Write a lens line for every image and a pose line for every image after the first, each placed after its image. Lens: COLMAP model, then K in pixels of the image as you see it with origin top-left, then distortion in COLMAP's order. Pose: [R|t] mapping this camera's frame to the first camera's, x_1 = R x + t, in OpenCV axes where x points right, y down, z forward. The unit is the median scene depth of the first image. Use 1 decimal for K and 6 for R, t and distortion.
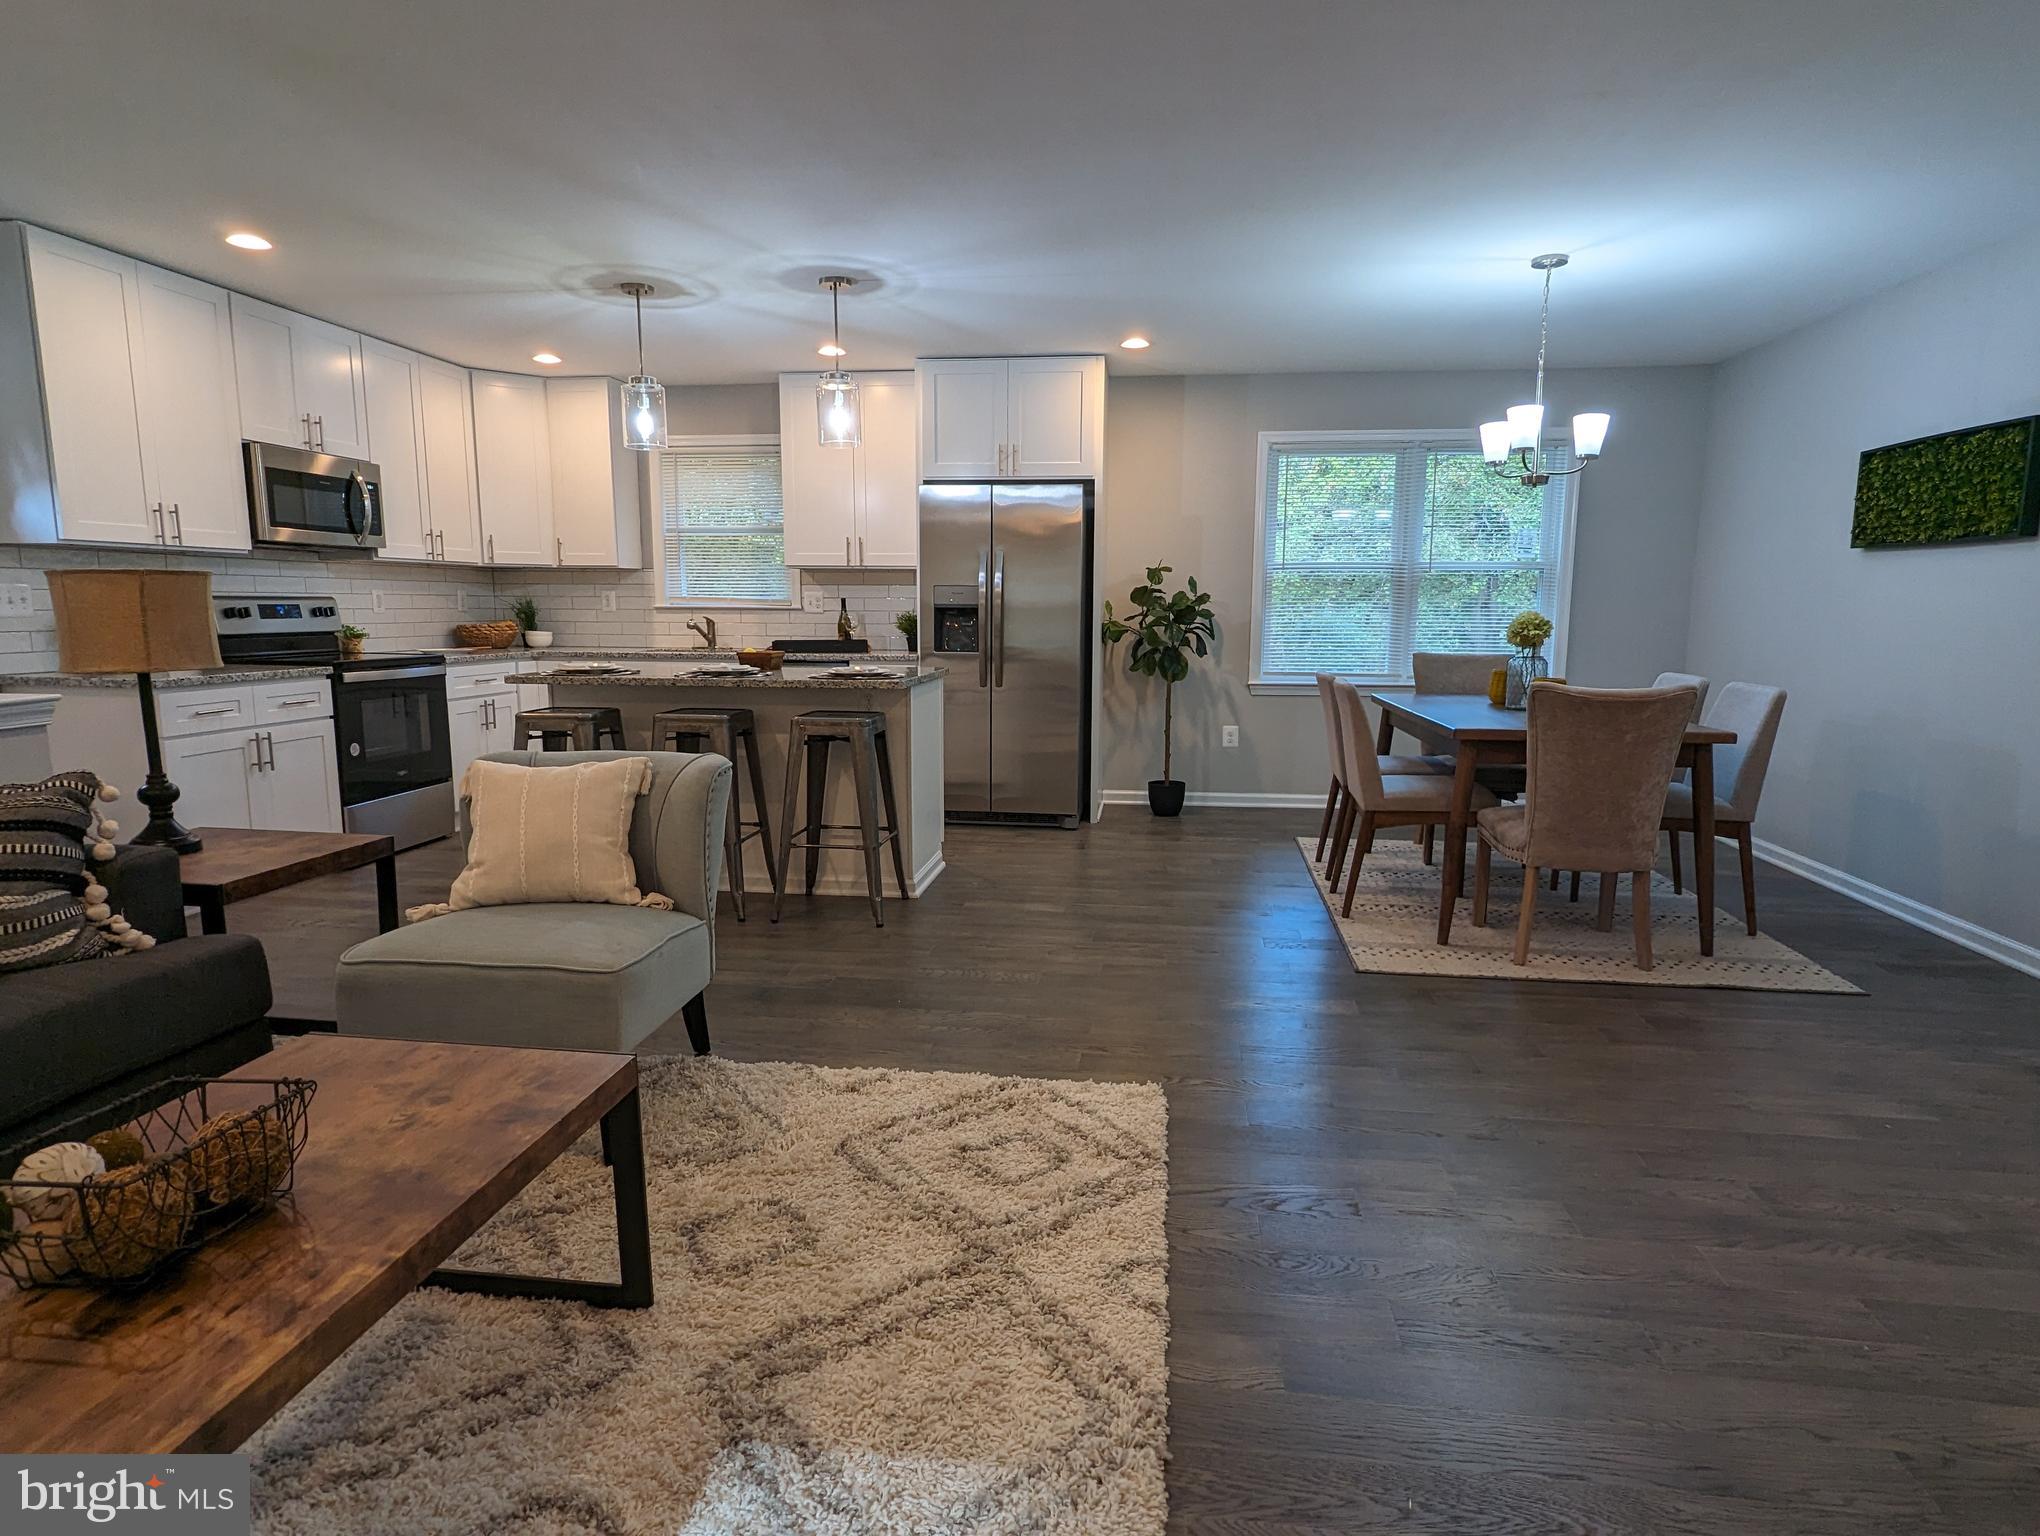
lens RADIAL K [[1115.0, 0, 1017.6], [0, 1115.0, 779.8], [0, 0, 1]] dist [-0.004228, -0.000486]
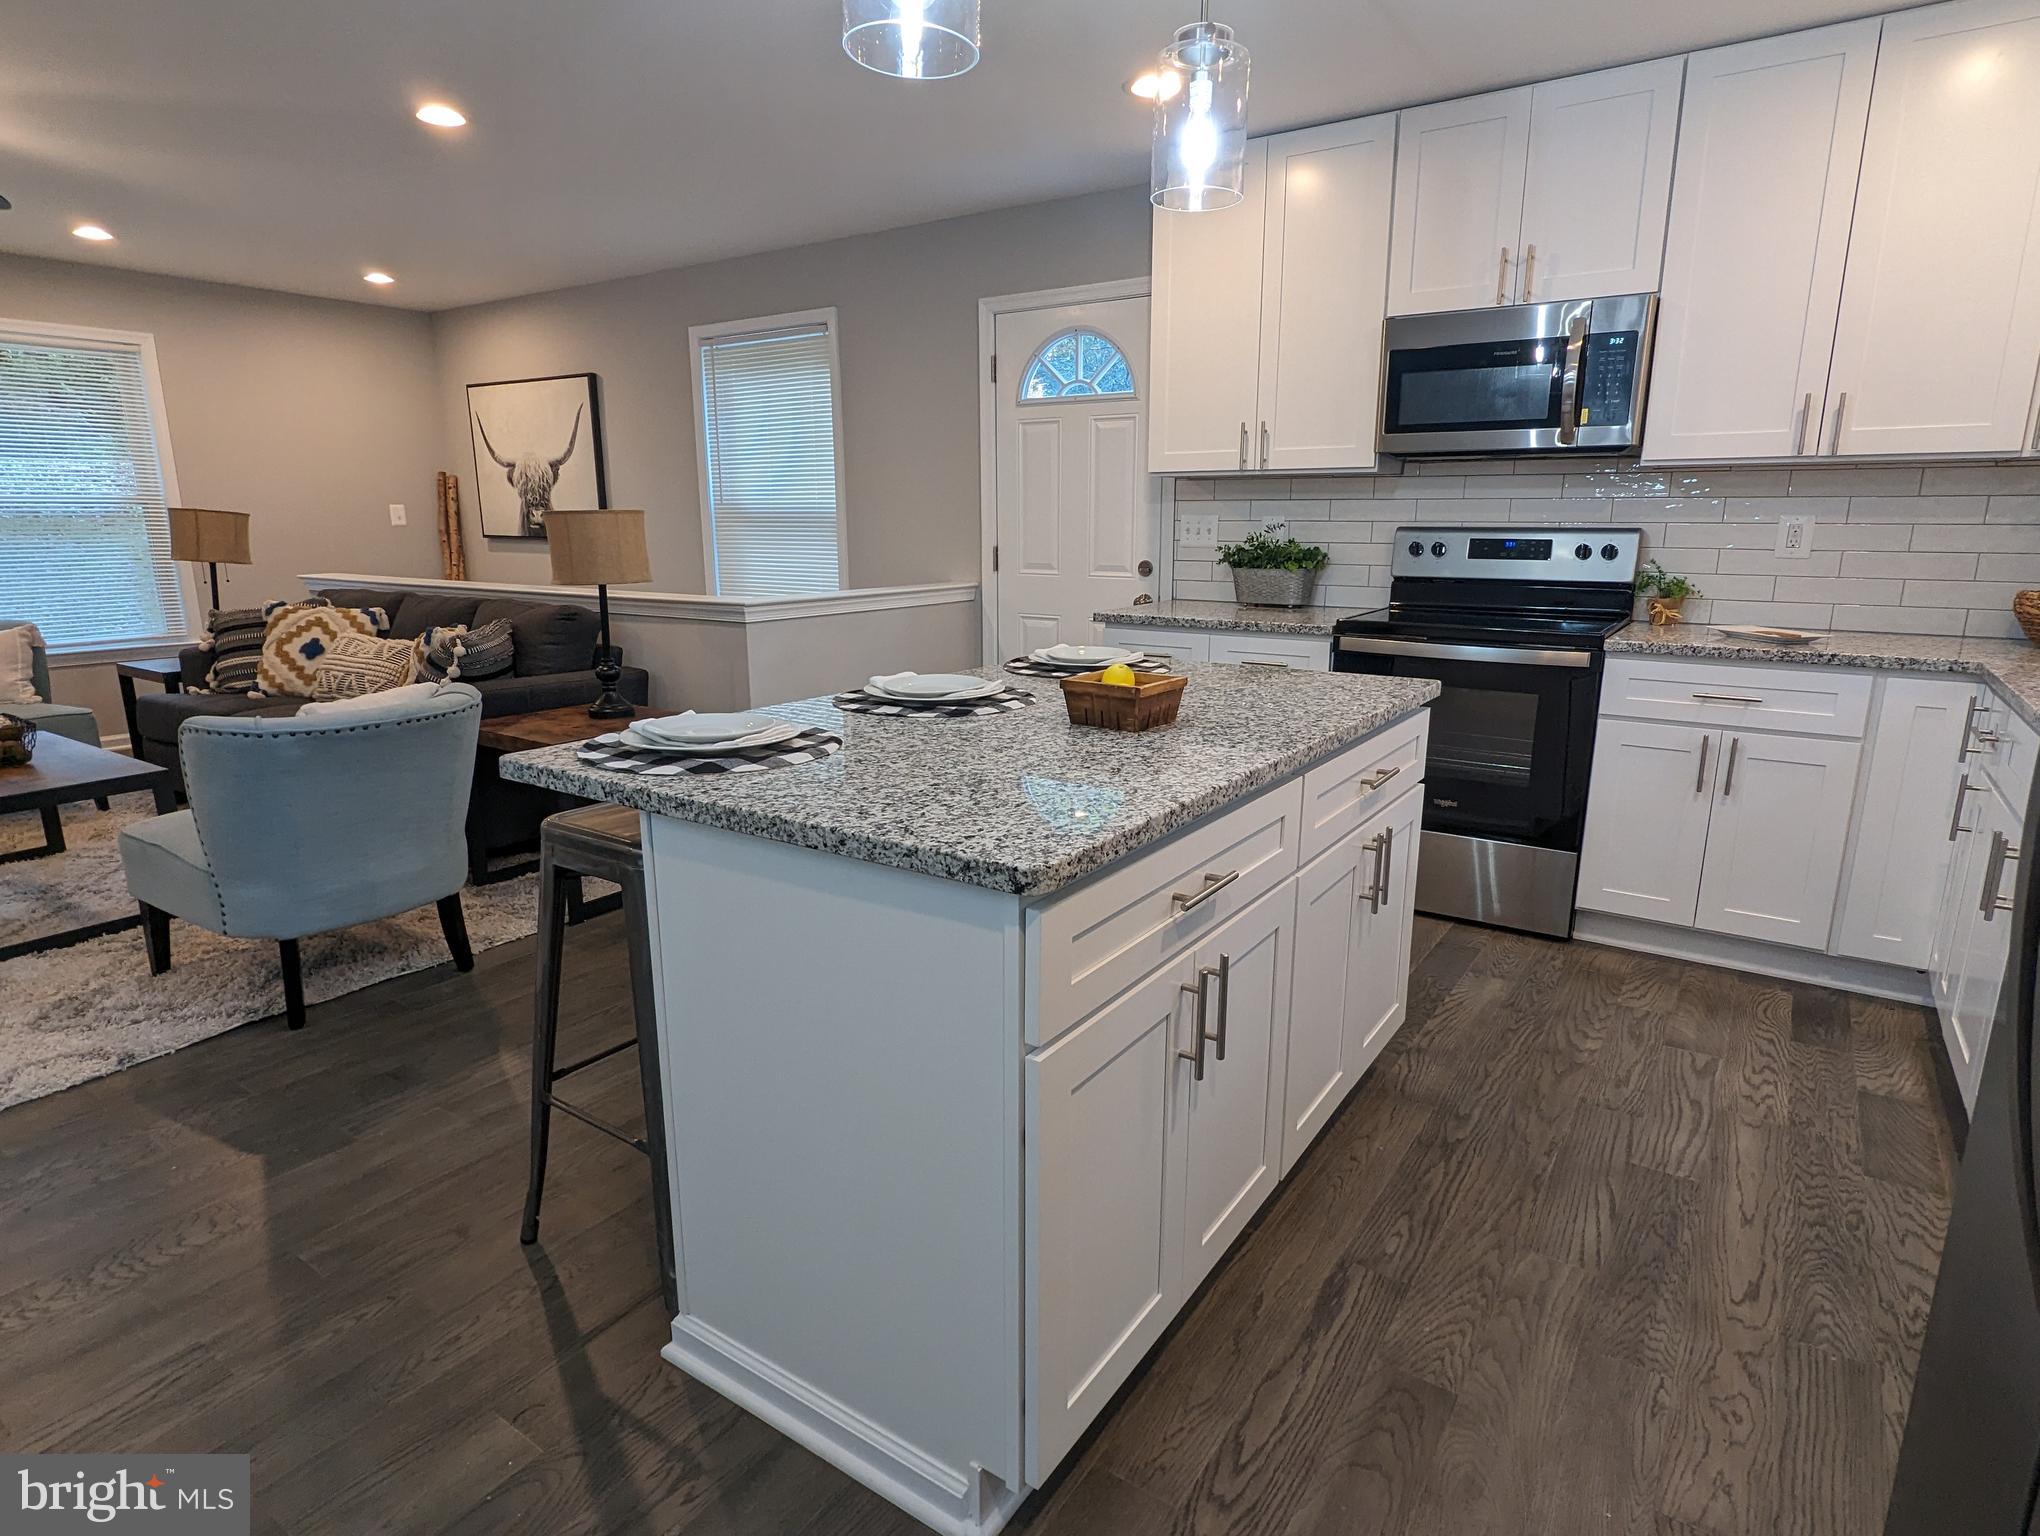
lens RADIAL K [[1115.0, 0, 1031.4], [0, 1115.0, 776.6], [0, 0, 1]] dist [-0.004228, -0.000486]
pose [[-0.435550, 0.198262, -0.878059, 0.137634], [-0.144004, 0.947534, 0.285381, -0.197829], [0.888571, 0.250742, -0.384148, 1.189014]]
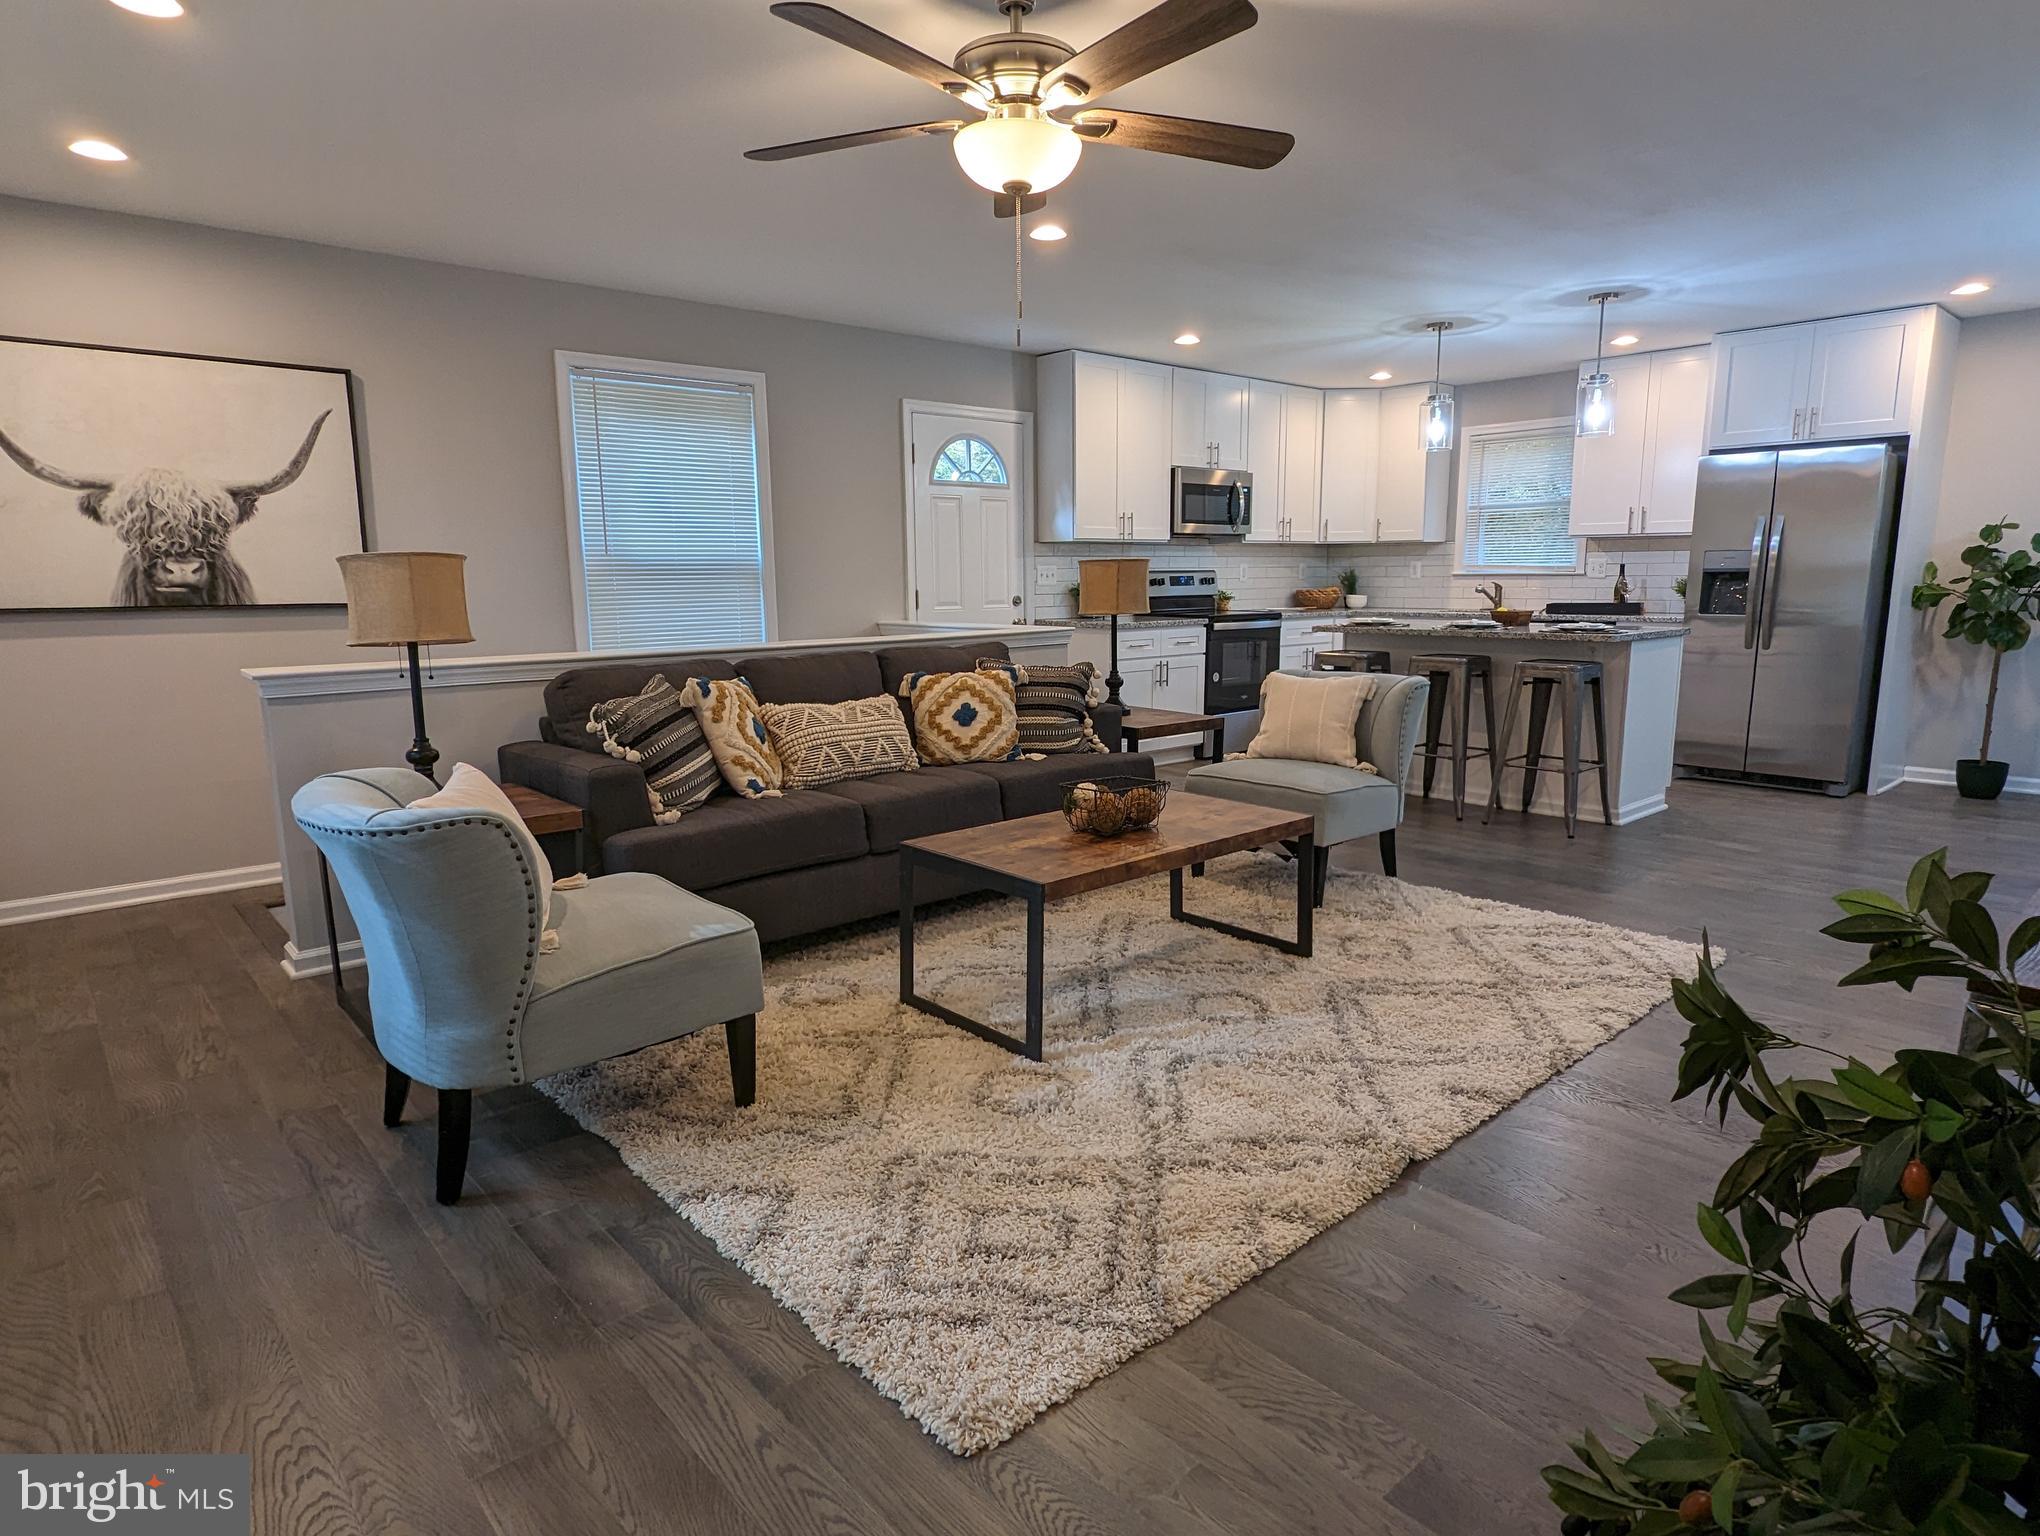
lens RADIAL K [[1115.0, 0, 1032.4], [0, 1115.0, 793.9], [0, 0, 1]] dist [-0.004228, -0.000486]
pose [[0.755768, 0.114118, -0.644820, 0.187424], [-0.087120, 0.993467, 0.073710, 0.040843], [0.649019, 0.000470, 0.760772, -0.274303]]
